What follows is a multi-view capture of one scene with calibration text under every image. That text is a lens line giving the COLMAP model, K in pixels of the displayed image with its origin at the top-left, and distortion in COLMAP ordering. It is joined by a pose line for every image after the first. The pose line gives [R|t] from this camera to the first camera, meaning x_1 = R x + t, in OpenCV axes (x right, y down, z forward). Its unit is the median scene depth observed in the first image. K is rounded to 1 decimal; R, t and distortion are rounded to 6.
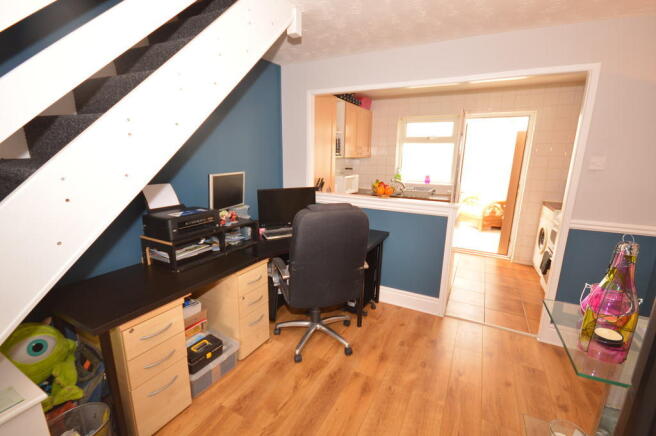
lens RADIAL K [[294.2, 0, 328.0], [0, 294.2, 218.0], [0, 0, 1]] dist [0.000772, 0.000150]
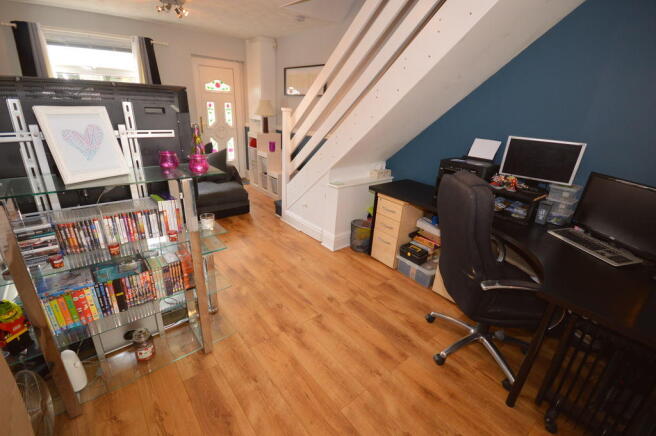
lens RADIAL K [[294.2, 0, 328.0], [0, 294.2, 218.0], [0, 0, 1]] dist [0.000772, 0.000150]
pose [[-0.393458, 0.307691, -0.866324, 0.894494], [-0.235631, 0.877101, 0.418535, -0.196416], [0.888633, 0.368809, -0.272601, 0.898809]]
